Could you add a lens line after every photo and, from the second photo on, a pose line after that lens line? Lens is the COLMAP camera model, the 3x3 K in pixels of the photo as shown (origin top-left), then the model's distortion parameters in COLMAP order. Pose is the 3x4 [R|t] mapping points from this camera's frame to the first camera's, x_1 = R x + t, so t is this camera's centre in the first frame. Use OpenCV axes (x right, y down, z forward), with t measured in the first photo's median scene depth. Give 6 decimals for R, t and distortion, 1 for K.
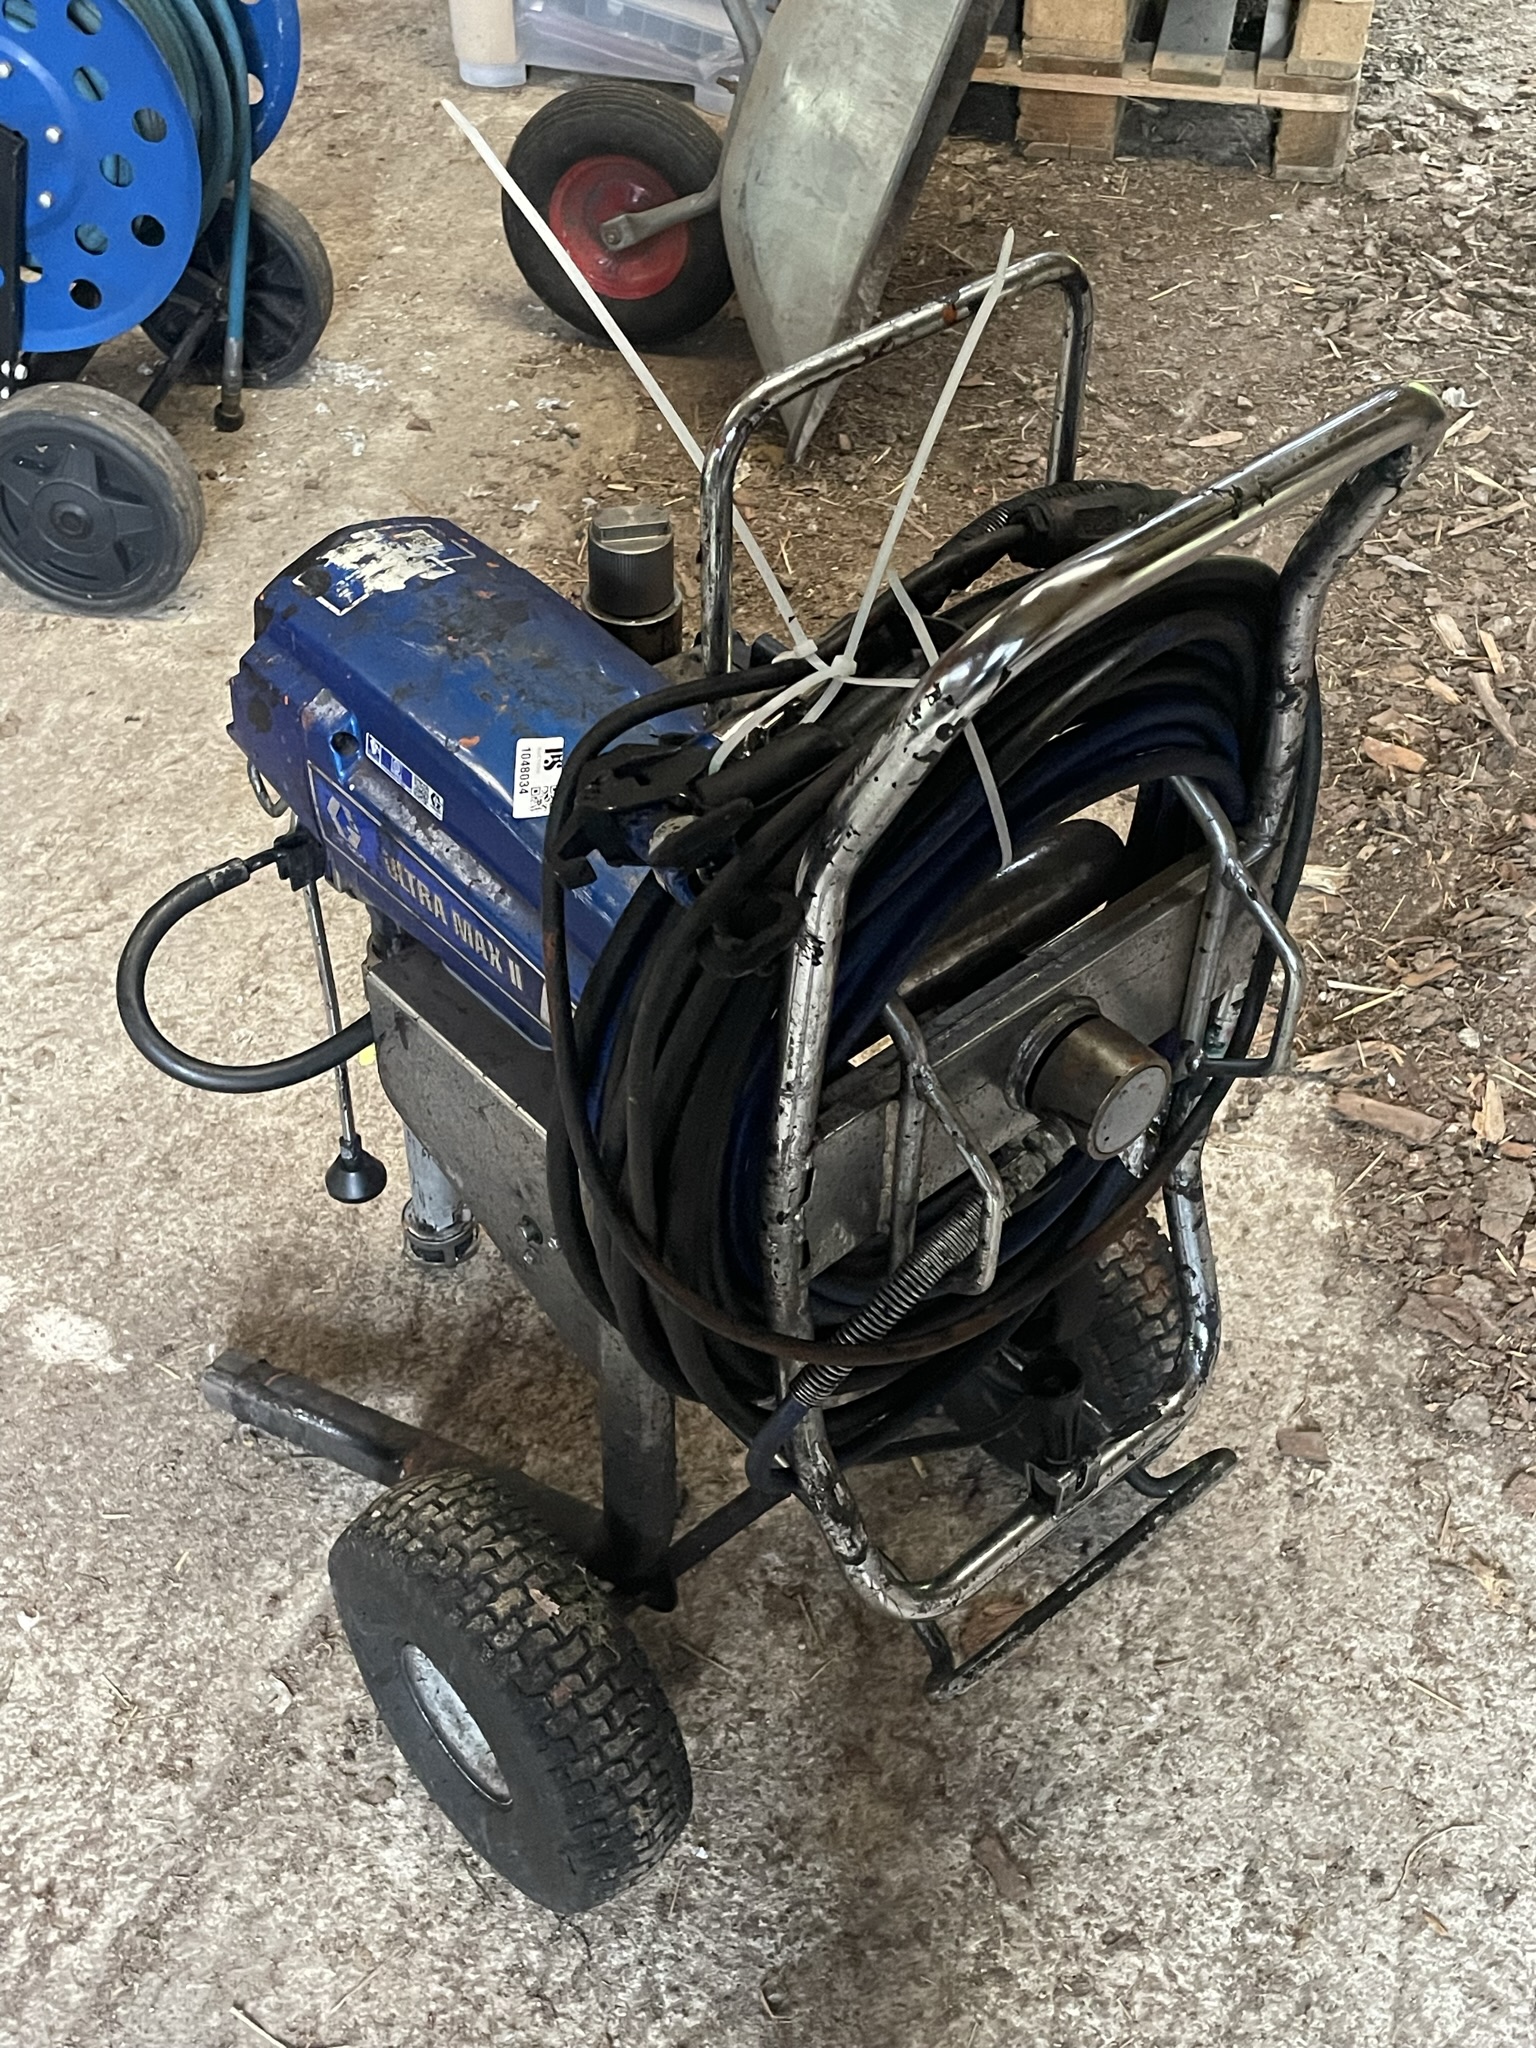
lens RADIAL K [[2241.4, 0, 743.4], [0, 2241.4, 1059.3], [0, 0, 1]] dist [0.108236, -0.171943]
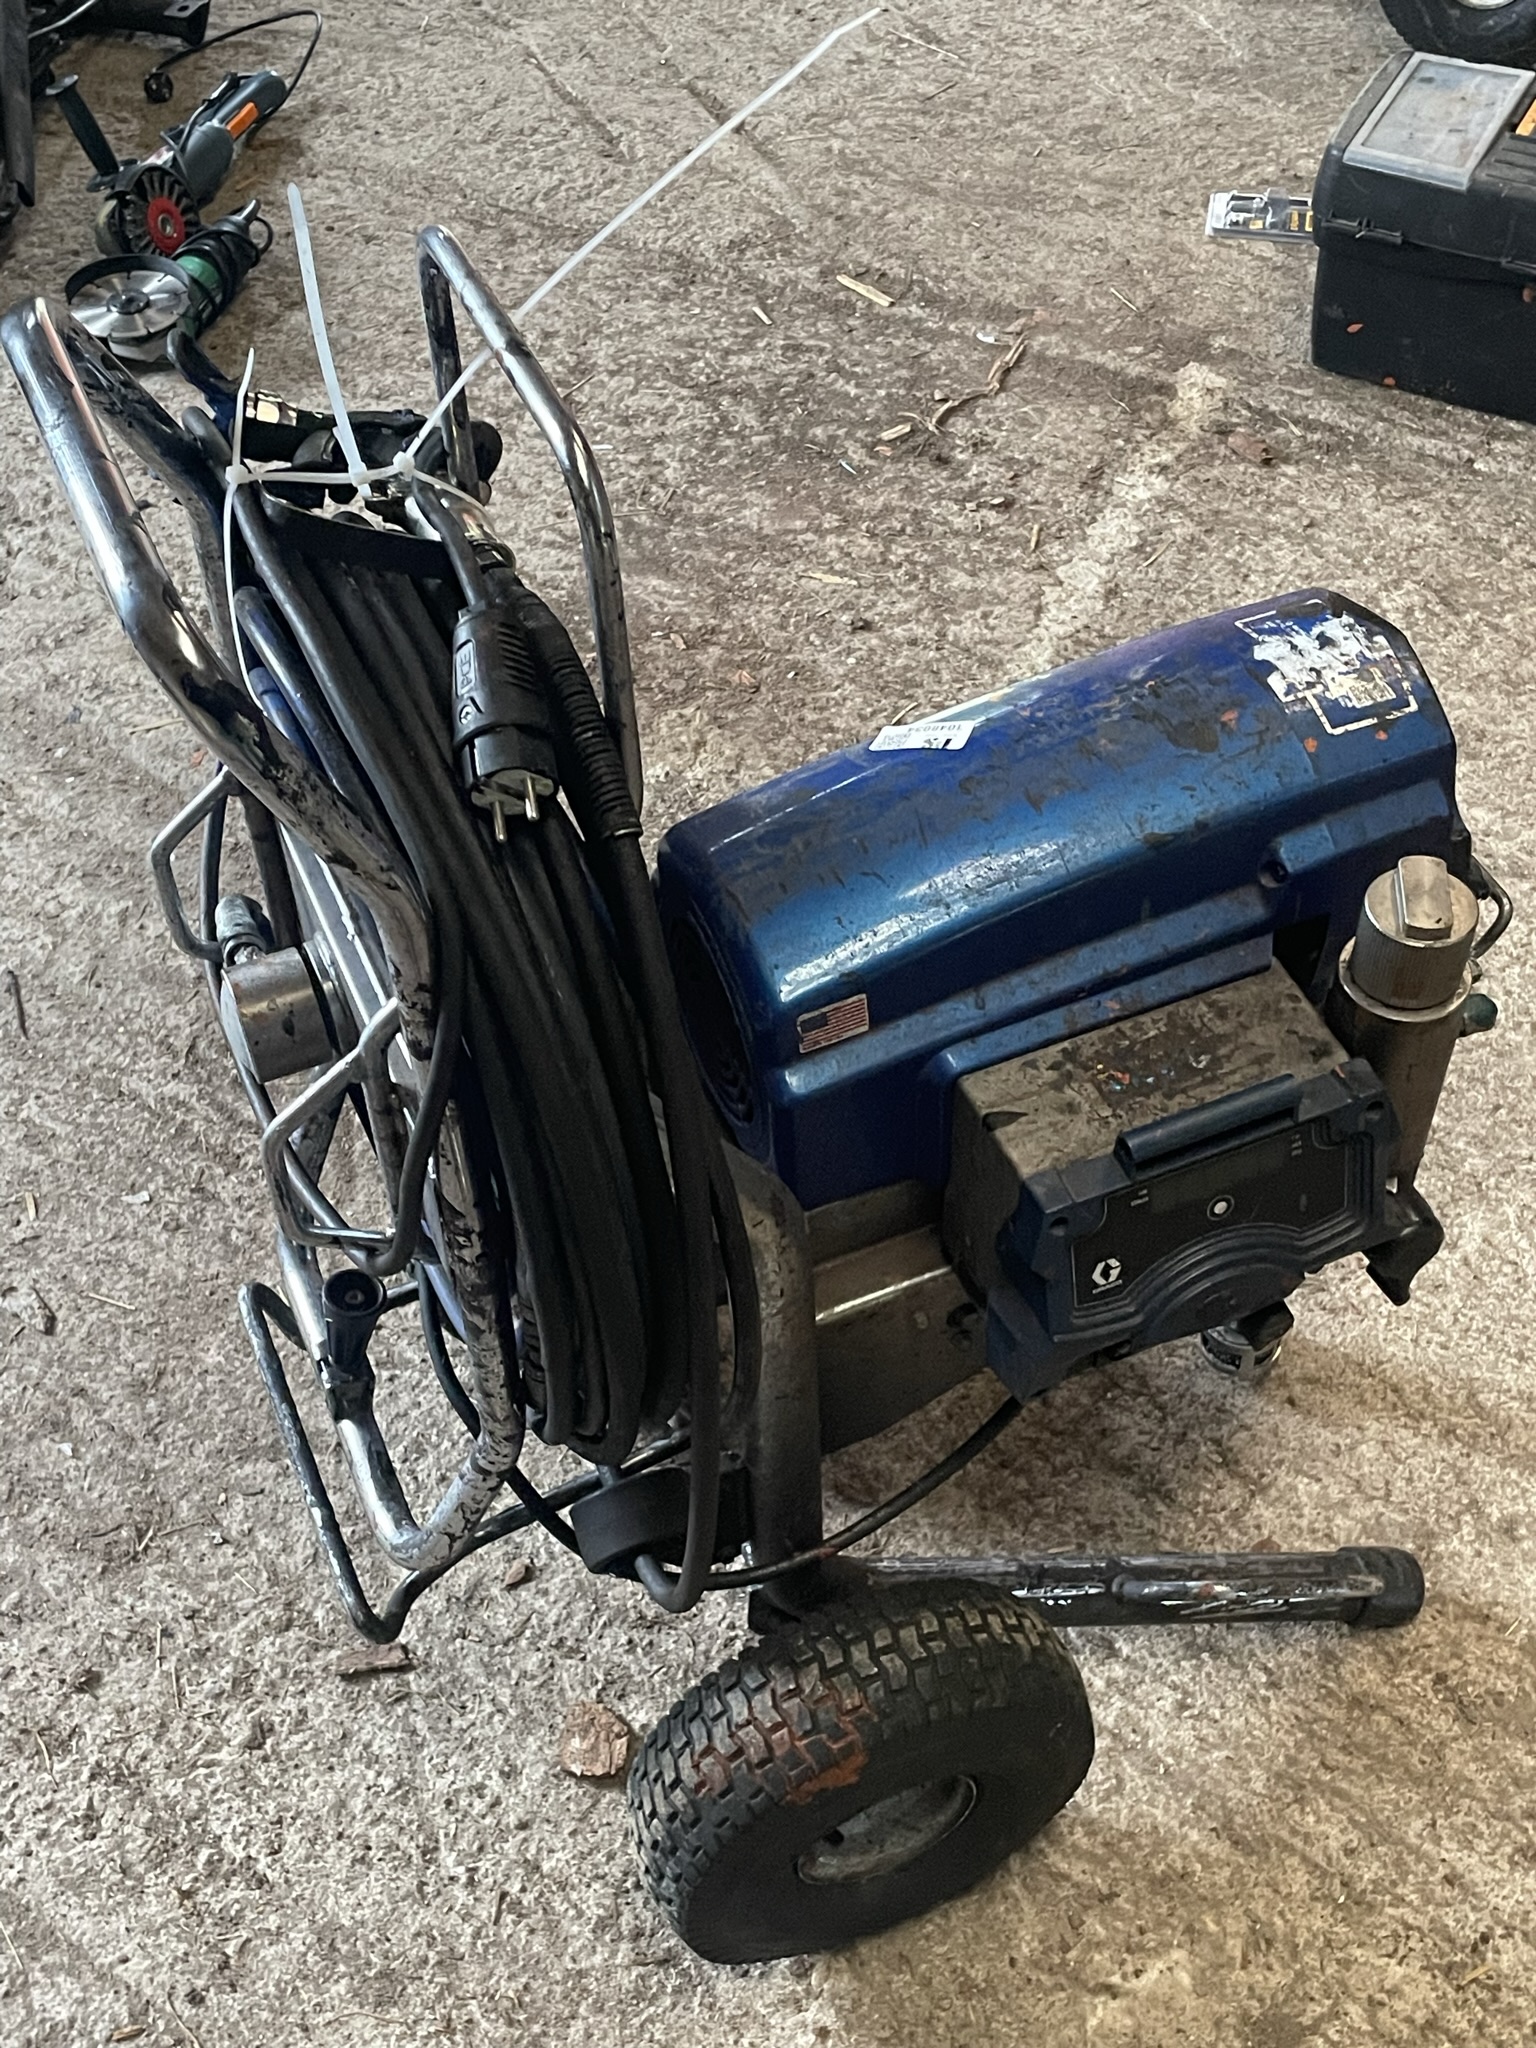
lens RADIAL K [[2432.3, 0, 744.1], [0, 2432.3, 1063.5], [0, 0, 1]] dist [0.123327, -0.230779]
pose [[-0.317982, 0.719943, -0.616903, 0.492162], [-0.645658, 0.312039, 0.696963, -0.552393], [0.694272, 0.619930, 0.365614, 0.473753]]
